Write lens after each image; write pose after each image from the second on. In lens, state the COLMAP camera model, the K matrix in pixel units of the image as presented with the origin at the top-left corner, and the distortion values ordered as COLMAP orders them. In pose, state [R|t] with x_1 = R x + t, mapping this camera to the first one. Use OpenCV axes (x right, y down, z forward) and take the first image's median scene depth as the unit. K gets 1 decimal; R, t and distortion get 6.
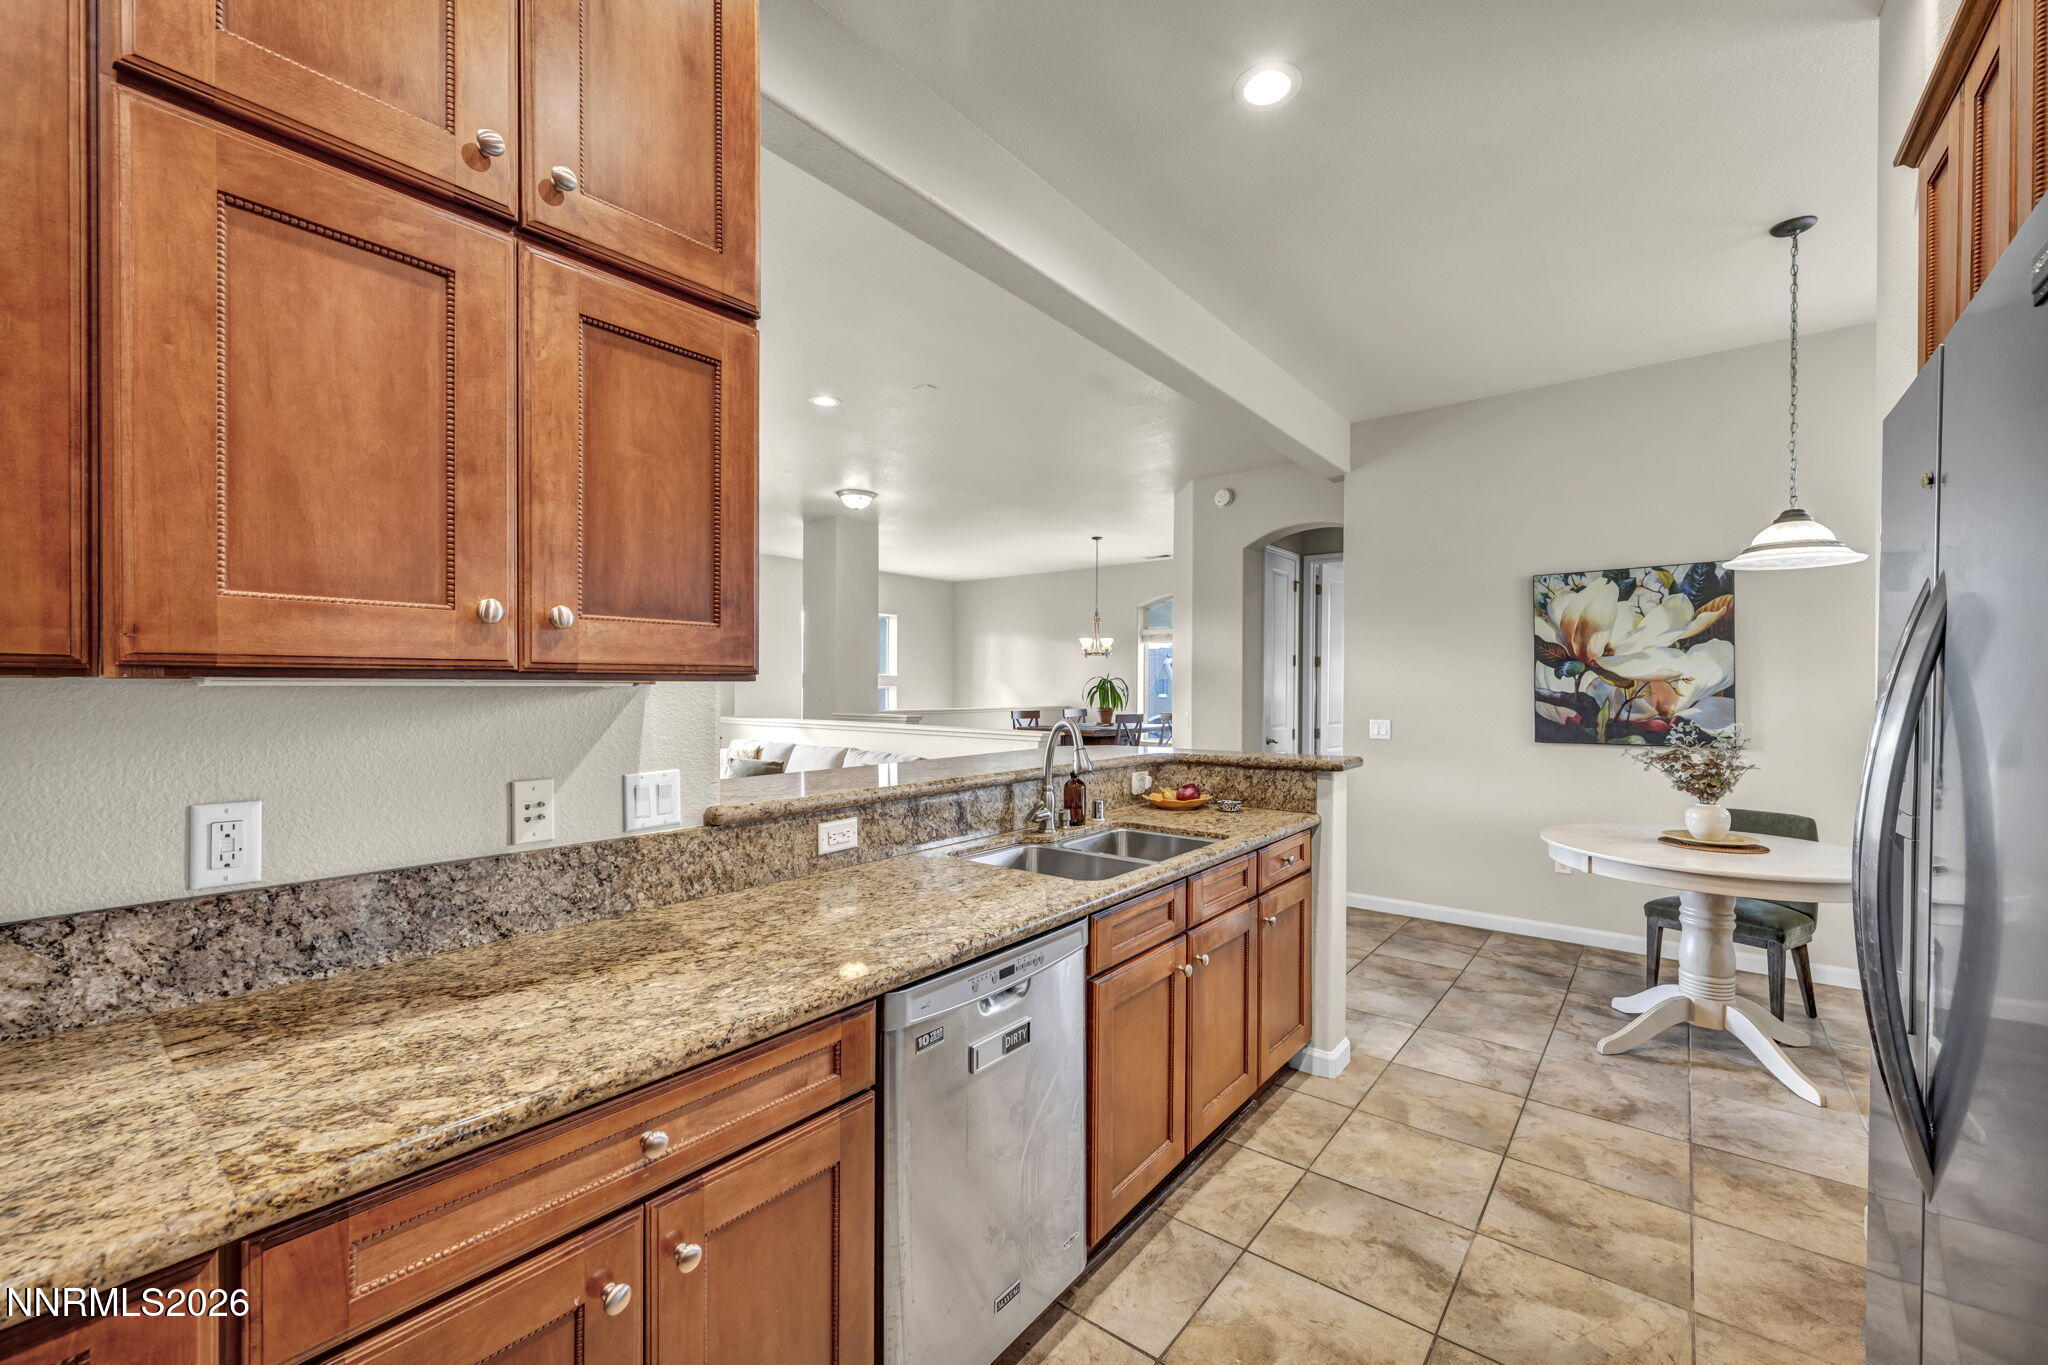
lens RADIAL K [[830.3, 0, 1028.9], [0, 830.3, 697.4], [0, 0, 1]] dist [0.000167, 0.000071]
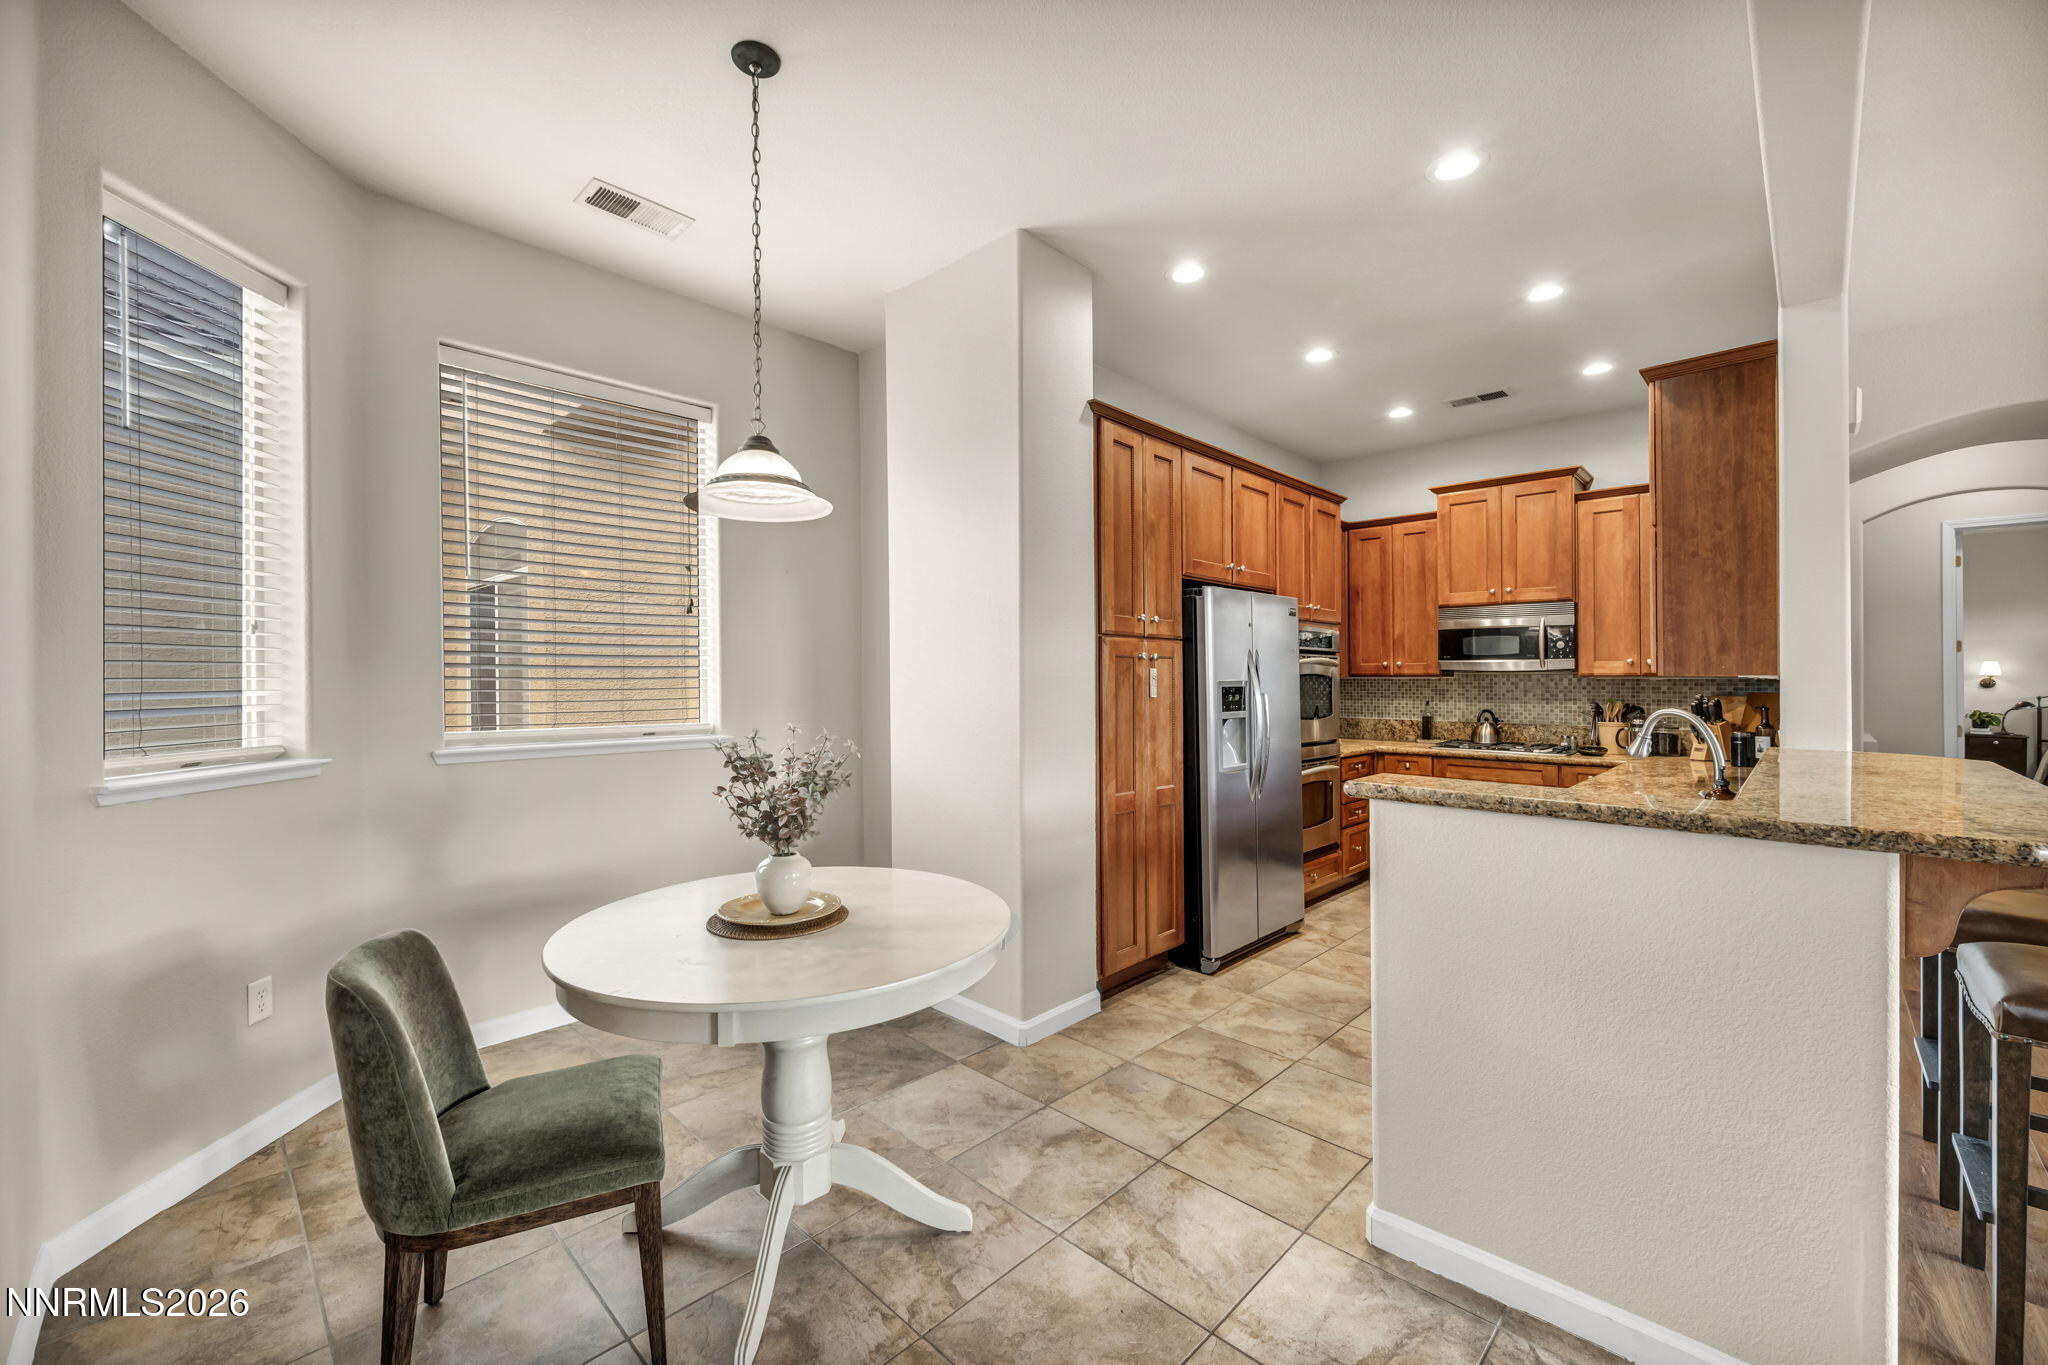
lens RADIAL K [[823.4, 0, 1034.7], [0, 823.4, 673.6], [0, 0, 1]] dist [-0.002007, -0.000087]
pose [[-0.996235, -0.000265, 0.086695, 0.613890], [-0.000023, 0.999996, 0.002796, -0.014291], [-0.086695, 0.002784, -0.996231, 1.732538]]
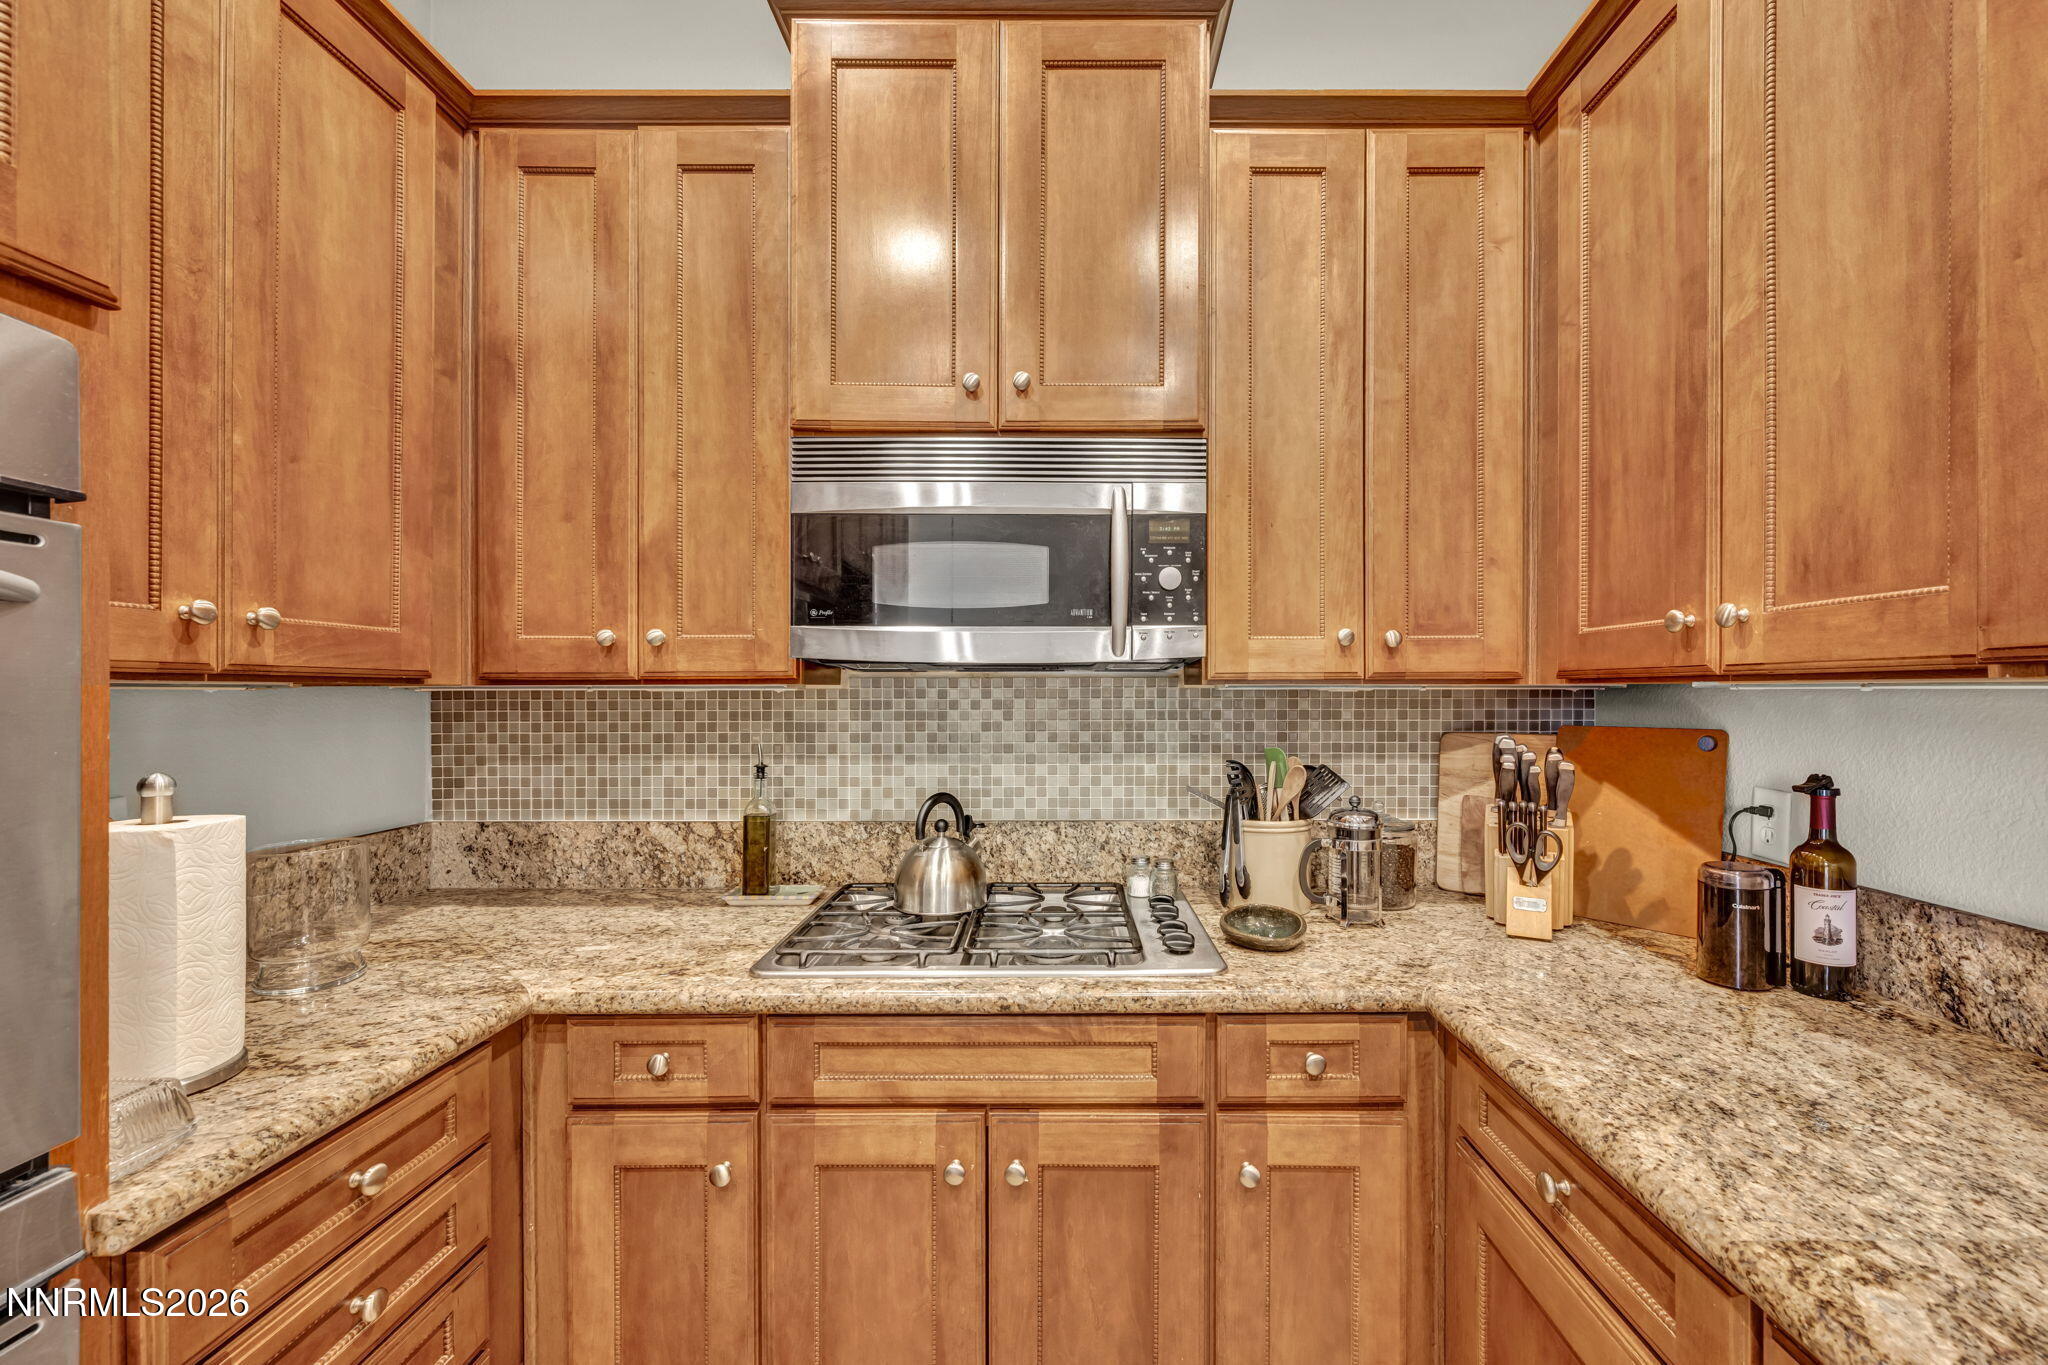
lens RADIAL K [[823.4, 0, 1034.7], [0, 823.4, 673.6], [0, 0, 1]] dist [-0.002007, -0.000087]
pose [[-0.807557, -0.008911, -0.589722, 0.059123], [-0.004682, 0.999951, -0.008698, -0.005075], [0.589771, -0.004263, -0.807559, 0.336716]]
